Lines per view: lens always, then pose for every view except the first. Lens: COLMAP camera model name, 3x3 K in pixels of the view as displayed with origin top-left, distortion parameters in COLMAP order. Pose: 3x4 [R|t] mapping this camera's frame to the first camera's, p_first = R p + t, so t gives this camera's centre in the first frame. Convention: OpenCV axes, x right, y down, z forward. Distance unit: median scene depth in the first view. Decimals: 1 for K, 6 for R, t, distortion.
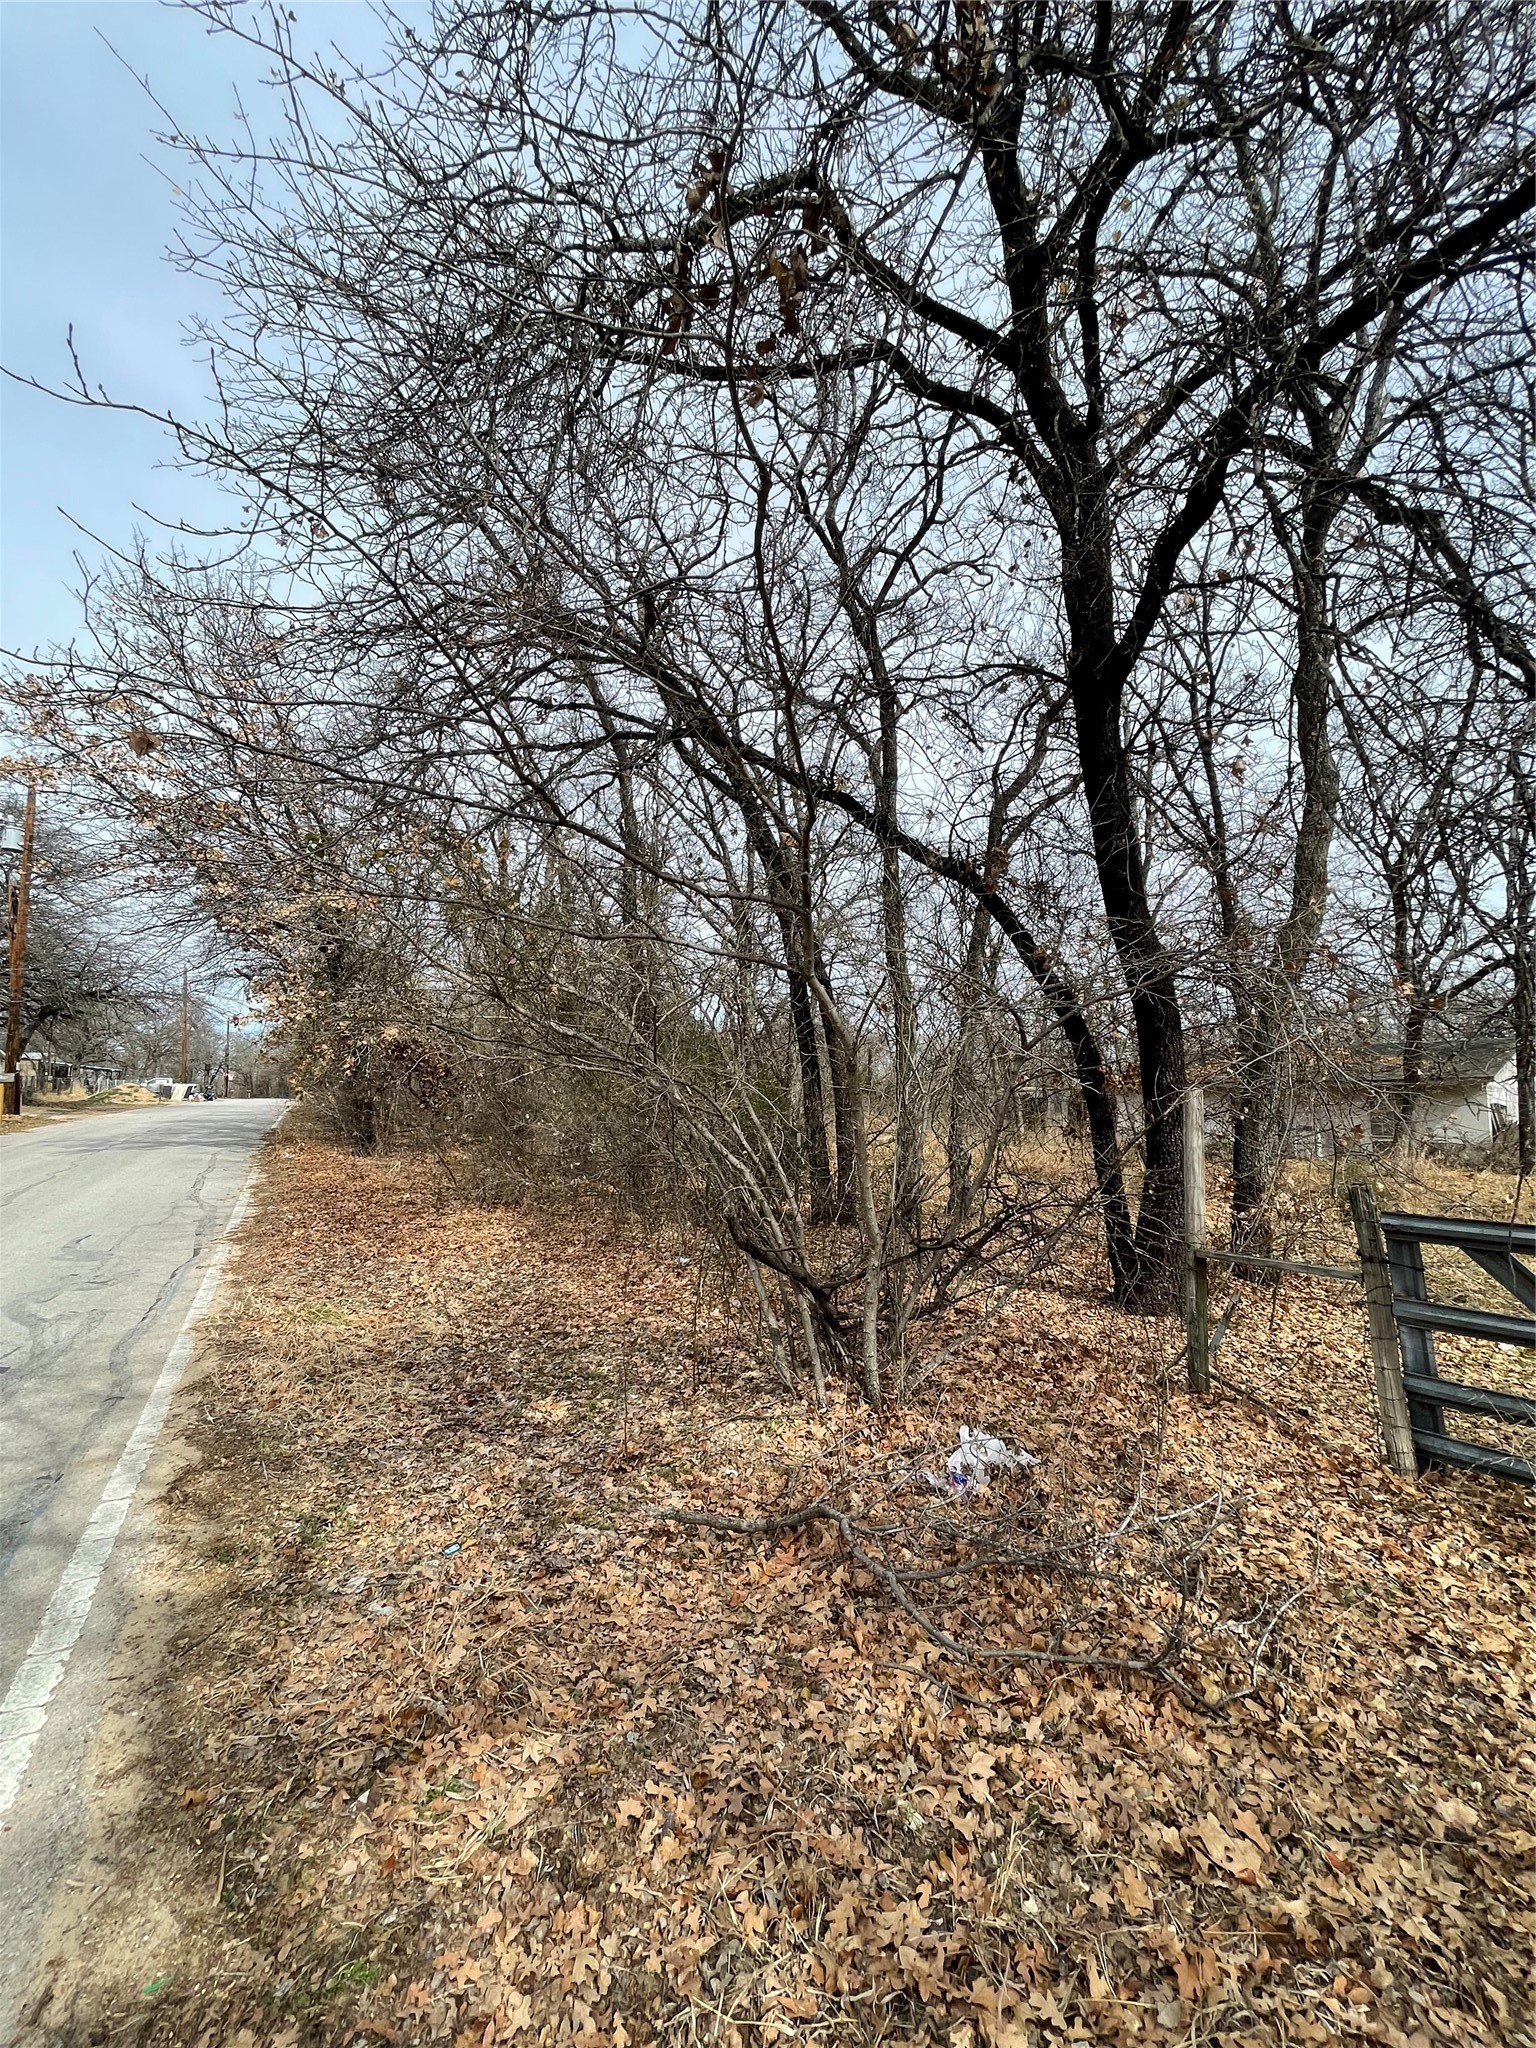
lens RADIAL K [[821.4, 0, 772.2], [0, 821.4, 1026.6], [0, 0, 1]] dist [0.003109, -0.000146]
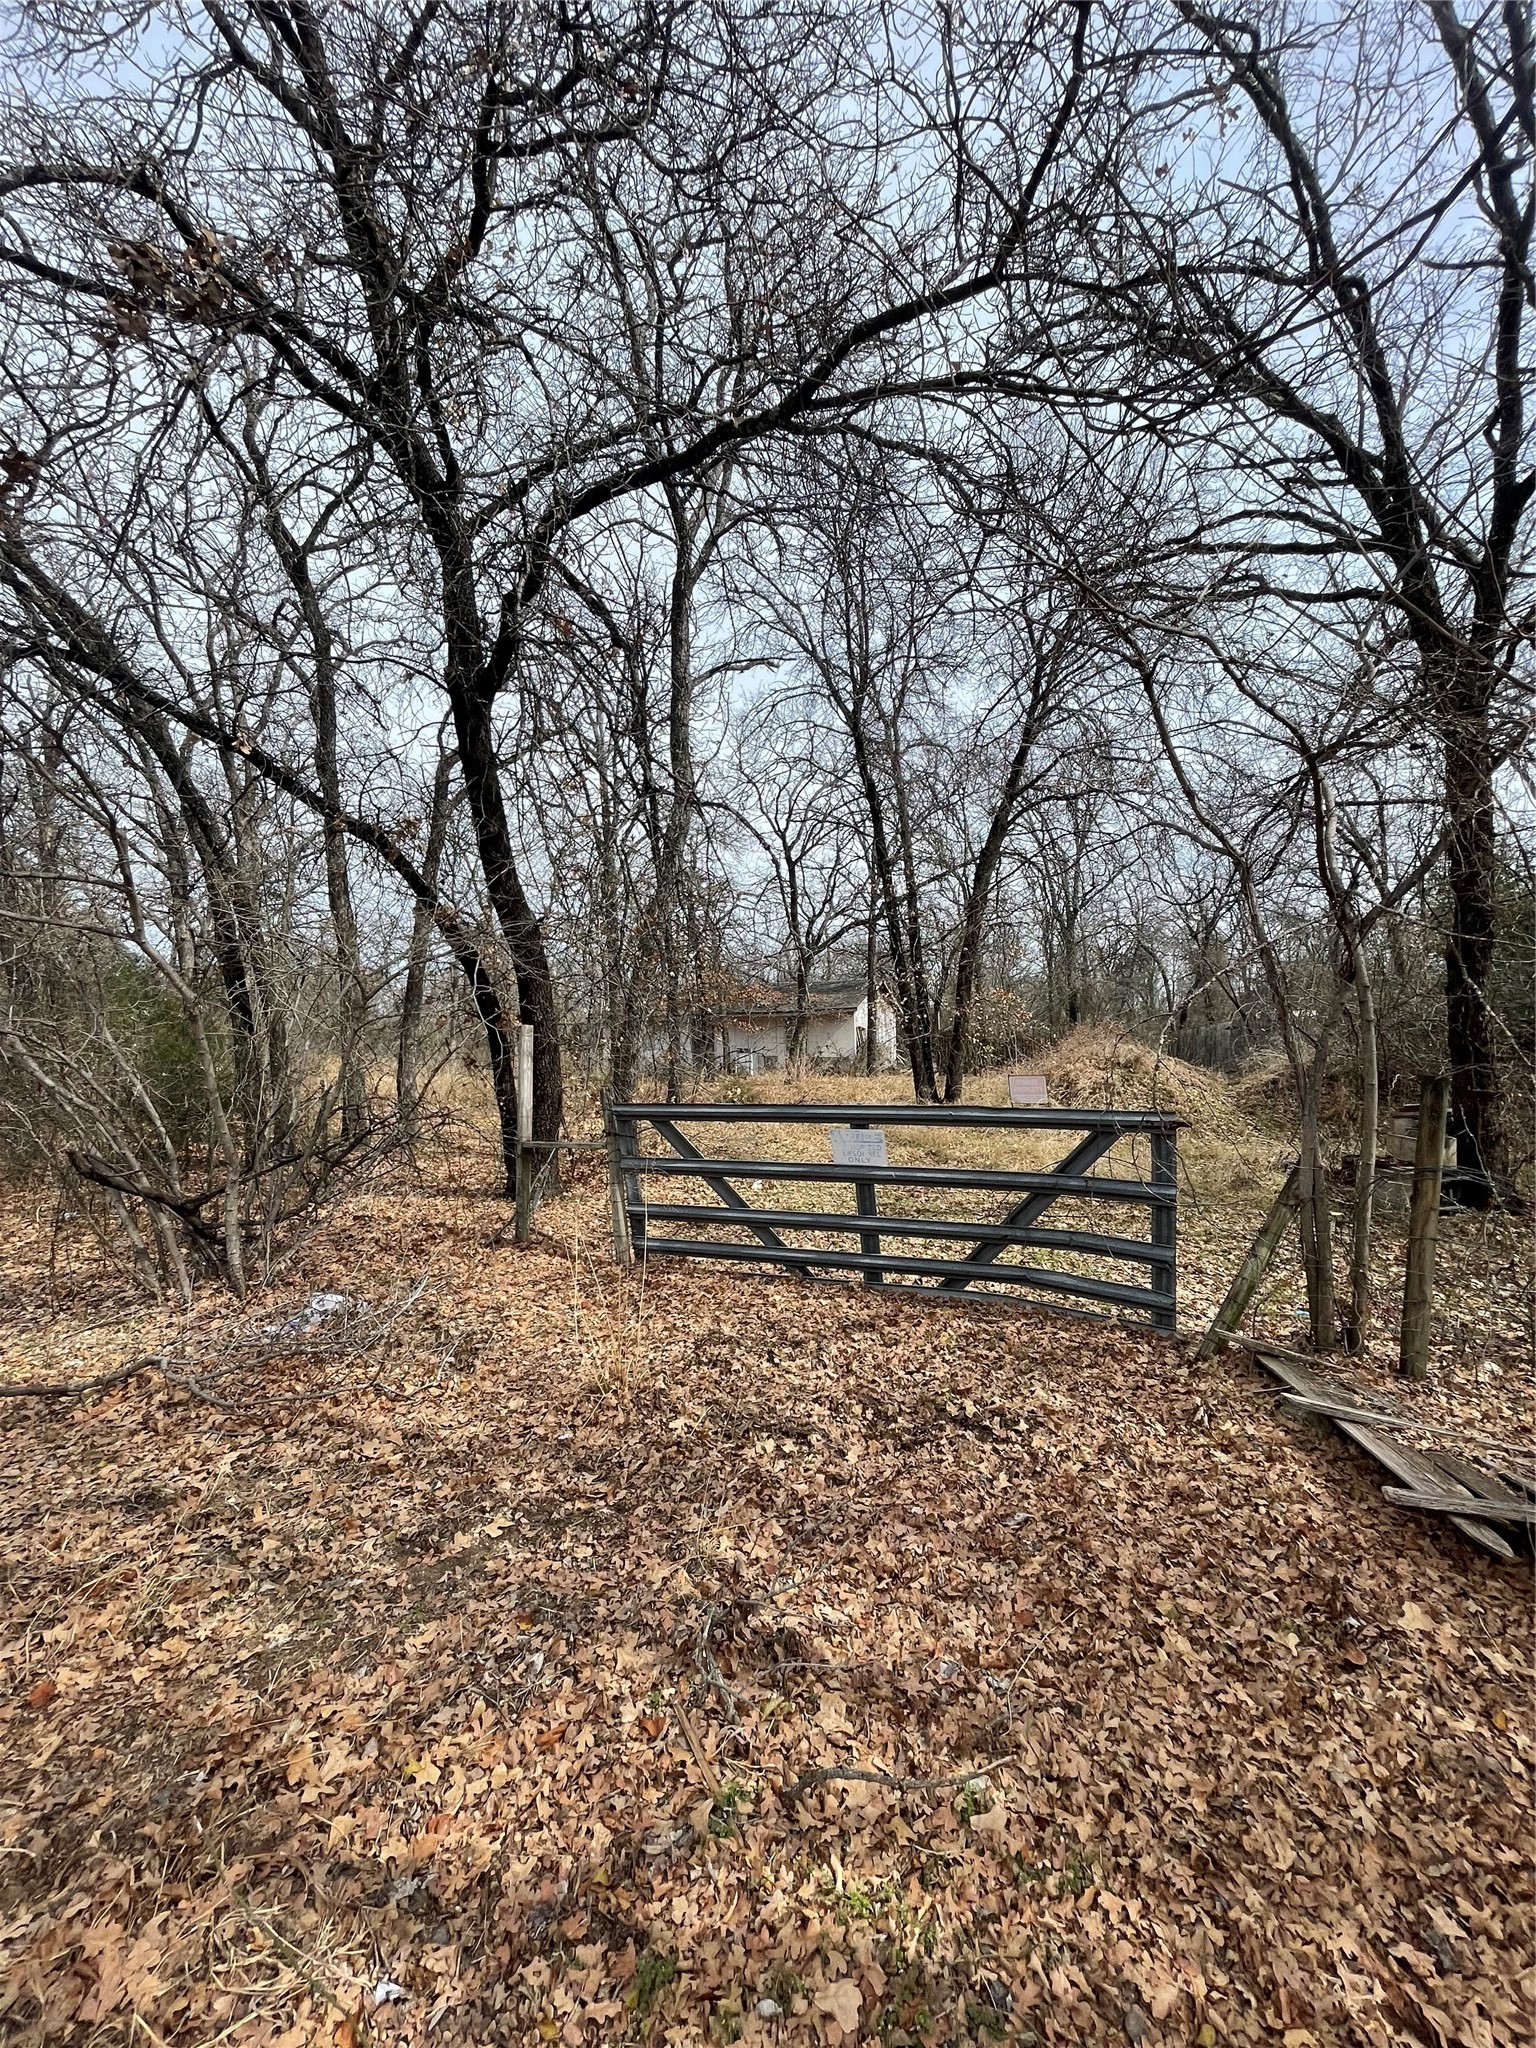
lens RADIAL K [[821.4, 0, 761.4], [0, 821.4, 1021.1], [0, 0, 1]] dist [0.003109, -0.000146]
pose [[0.853779, -0.026715, 0.519950, 0.117093], [-0.010820, 0.997557, 0.069021, -0.026834], [-0.520524, -0.064554, 0.851404, -0.303789]]
